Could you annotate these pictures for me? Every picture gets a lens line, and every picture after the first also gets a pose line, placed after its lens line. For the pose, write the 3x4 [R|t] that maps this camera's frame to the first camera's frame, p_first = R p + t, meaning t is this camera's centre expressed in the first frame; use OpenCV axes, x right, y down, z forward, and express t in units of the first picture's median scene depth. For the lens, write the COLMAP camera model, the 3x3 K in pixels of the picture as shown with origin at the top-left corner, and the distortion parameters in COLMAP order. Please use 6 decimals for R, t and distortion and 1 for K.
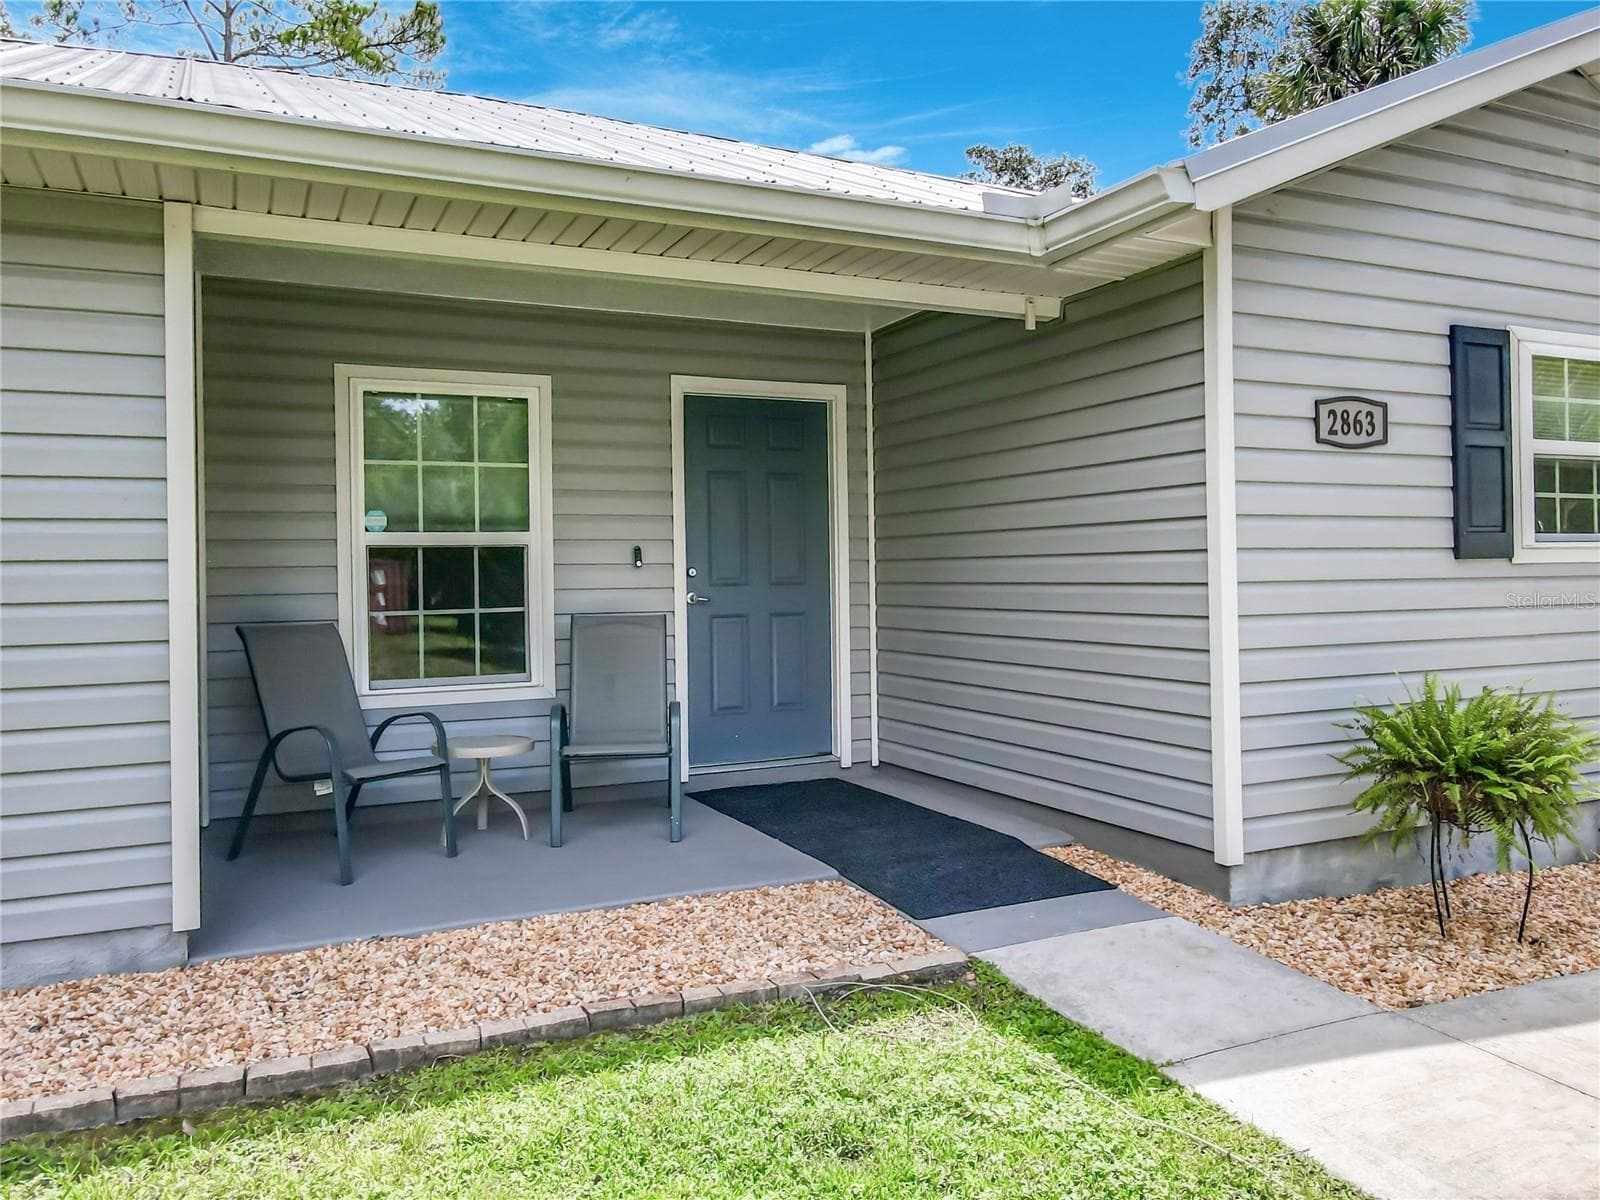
lens RADIAL K [[1194.0, 0, 818.2], [0, 1194.0, 564.6], [0, 0, 1]] dist [-0.008559, 0.010032]
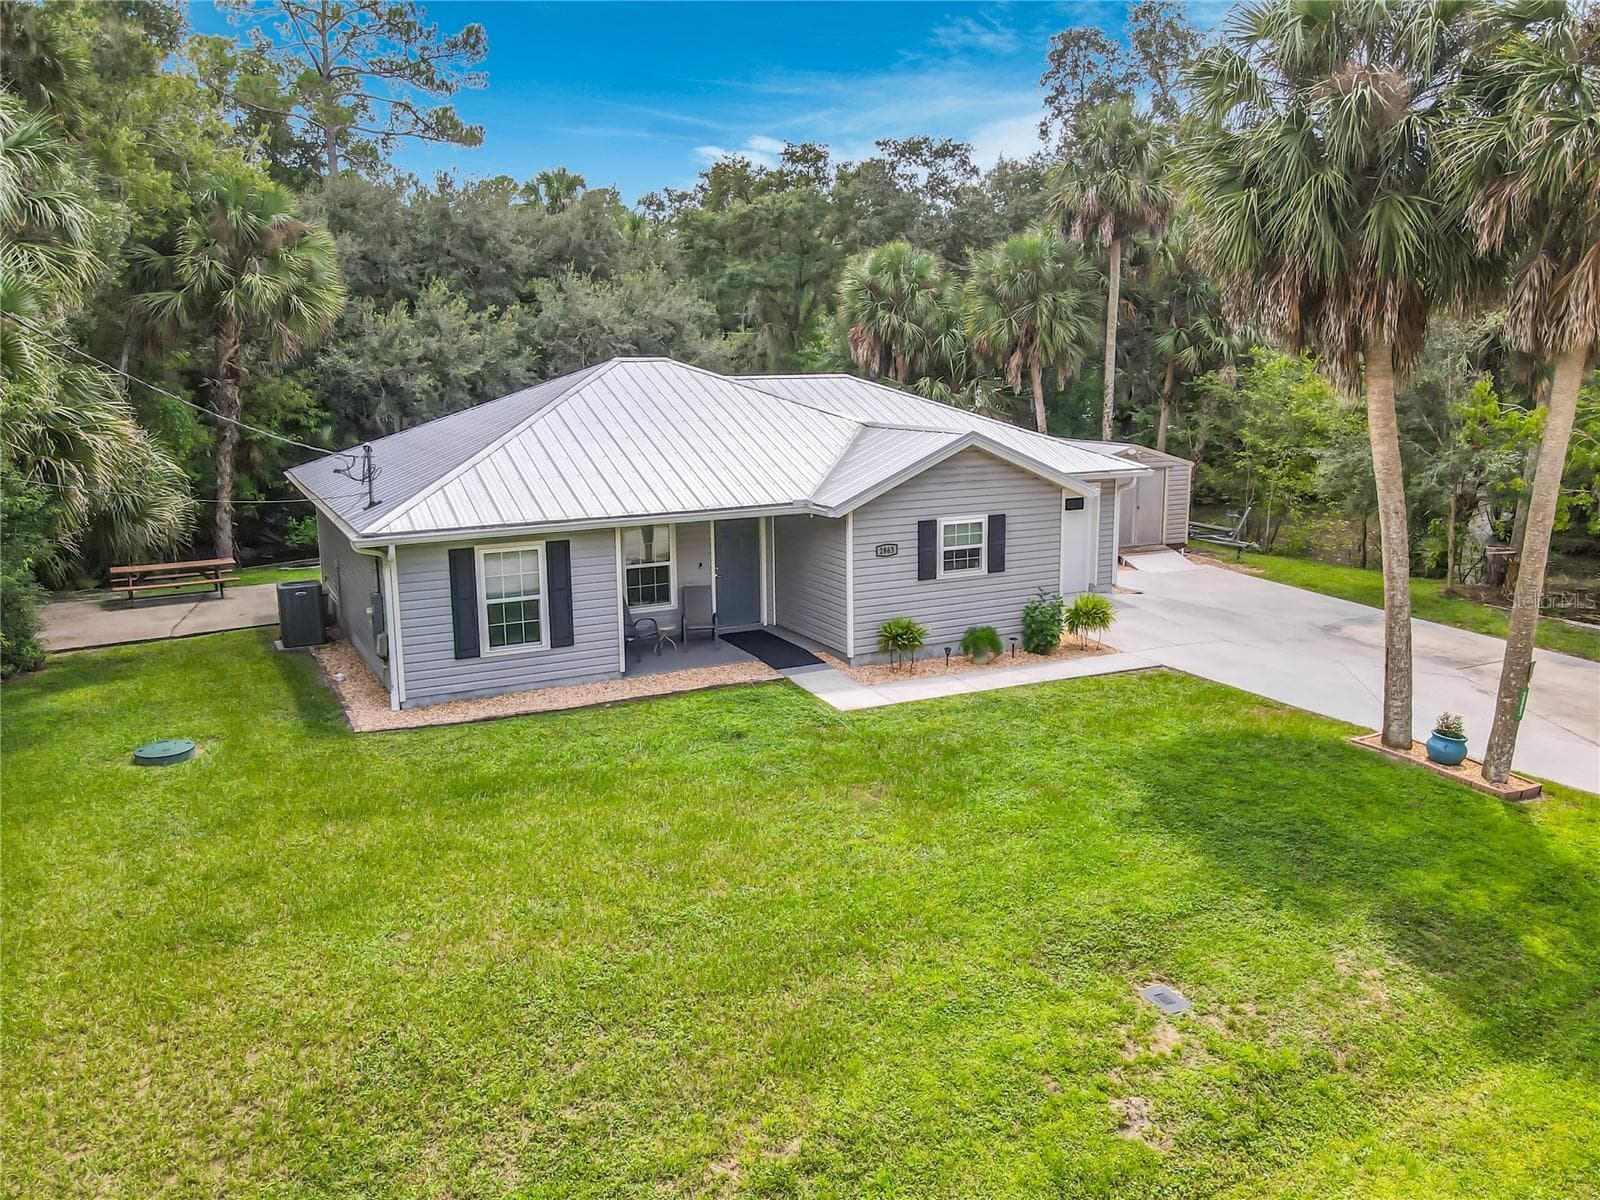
lens RADIAL K [[1194.0, 0, 818.2], [0, 1194.0, 564.6], [0, 0, 1]] dist [-0.008559, 0.010032]
pose [[0.999375, -0.000294, 0.035353, 0.070757], [-0.006091, 0.983577, 0.180384, -0.759173], [-0.034825, -0.180486, 0.982961, -2.820348]]
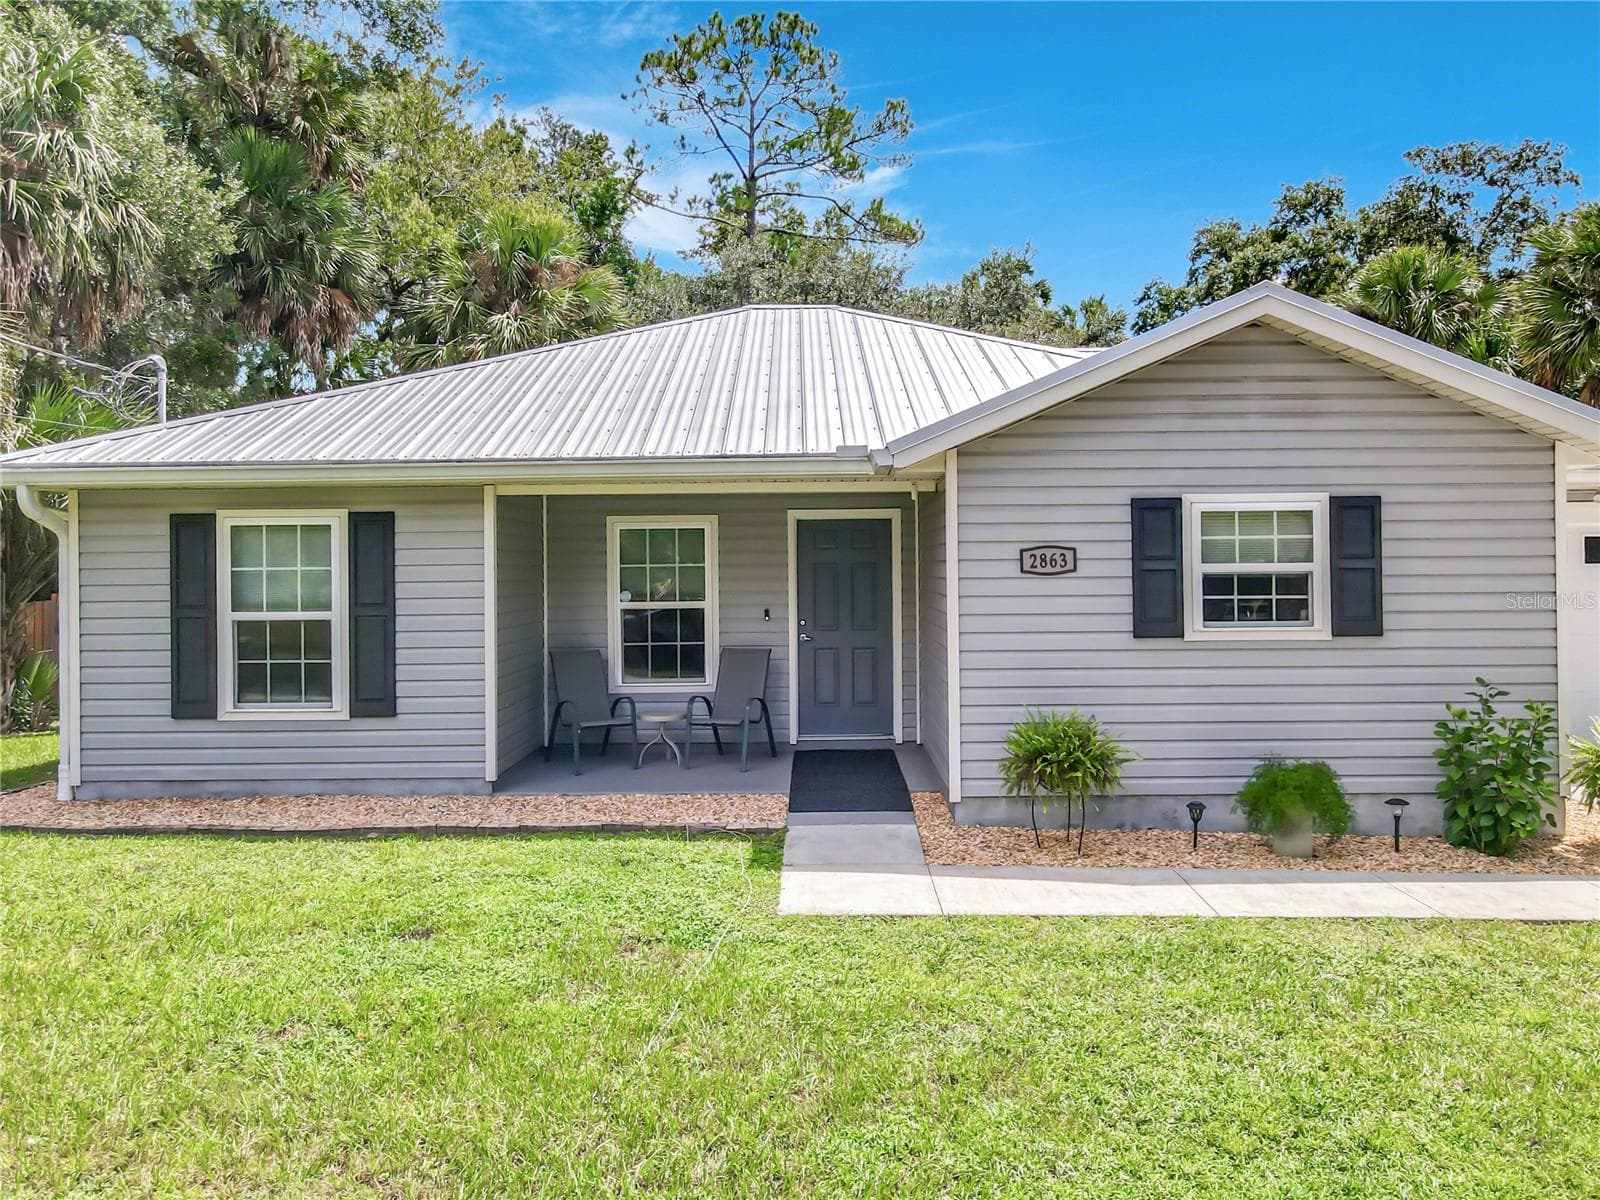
lens RADIAL K [[1204.5, 0, 829.6], [0, 1204.5, 548.7], [0, 0, 1]] dist [0.032827, -0.056981]
pose [[0.899191, 0.000666, -0.437555, 0.891336], [-0.001267, 0.999999, -0.001081, -0.127879], [0.437554, 0.001526, 0.899191, -0.702741]]
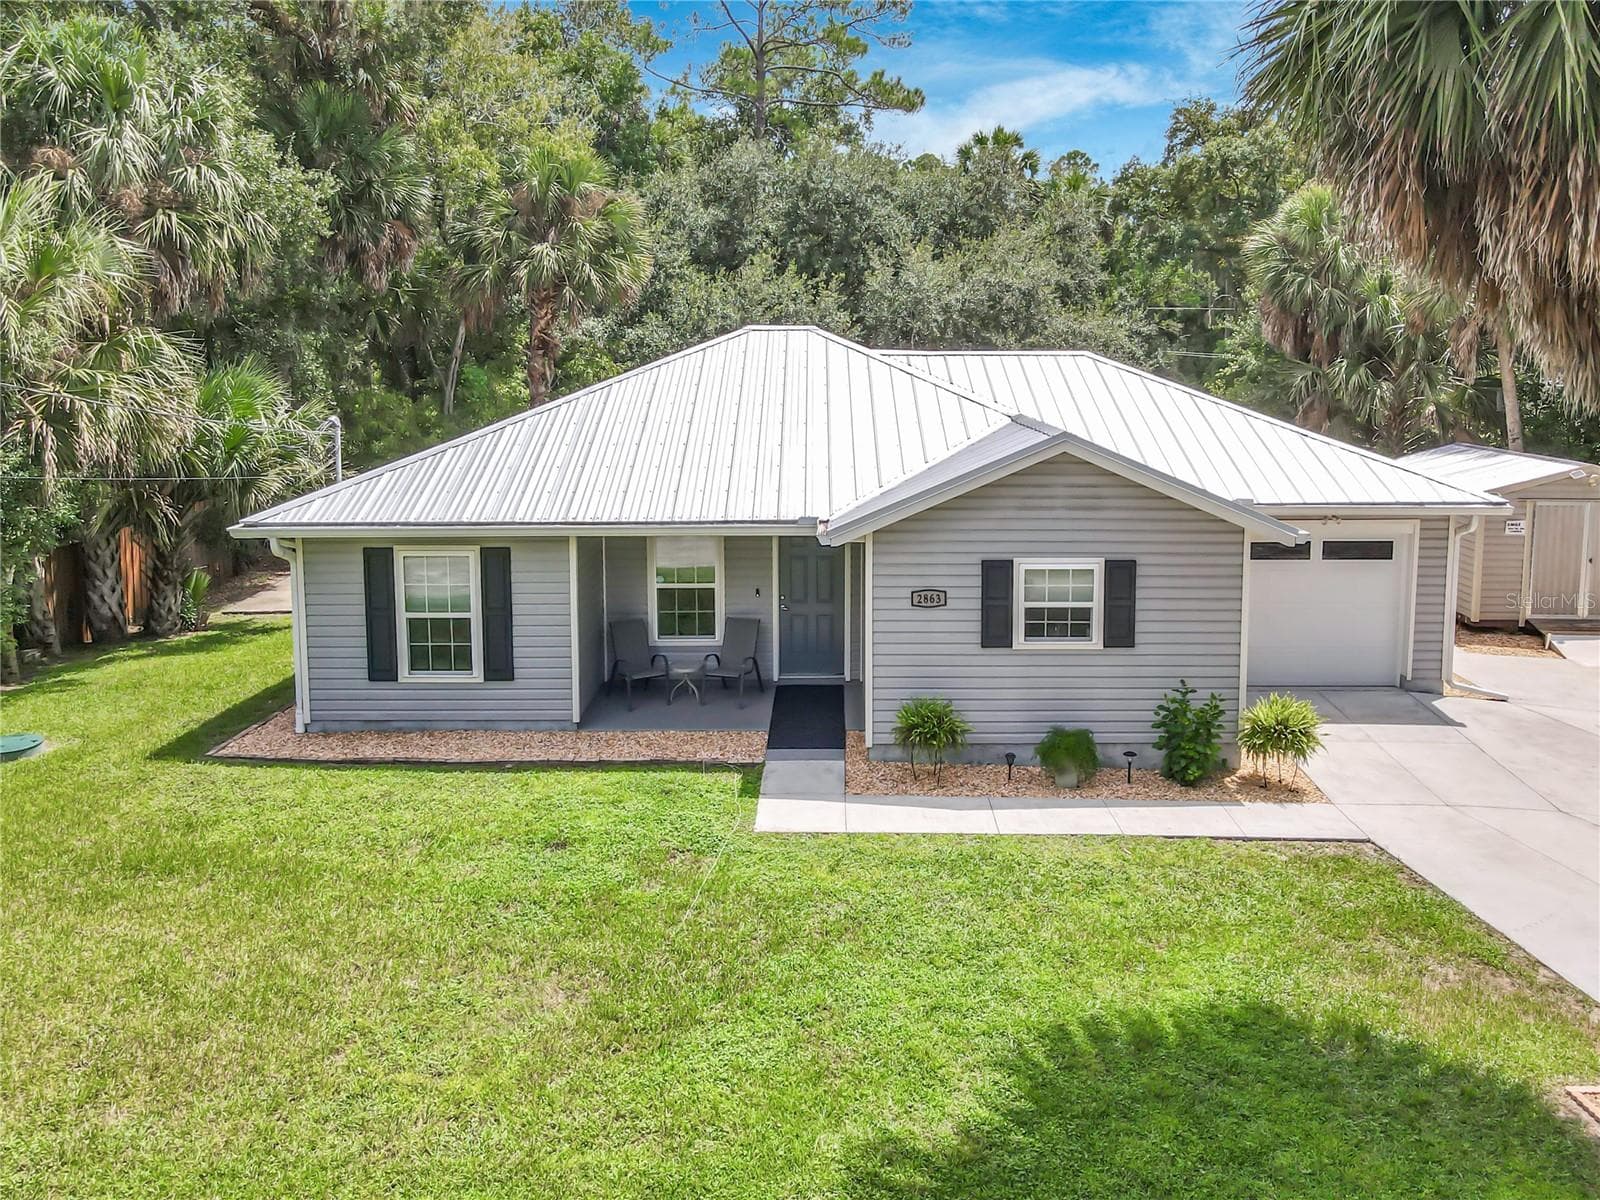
lens RADIAL K [[1260.7, 0, 857.5], [0, 1260.7, 417.1], [0, 0, 1]] dist [-0.007949, 0.000350]
pose [[0.901948, 0.038463, -0.430128, 1.479786], [-0.006566, 0.997132, 0.075399, -0.730474], [0.431794, -0.065182, 0.899614, -1.625724]]
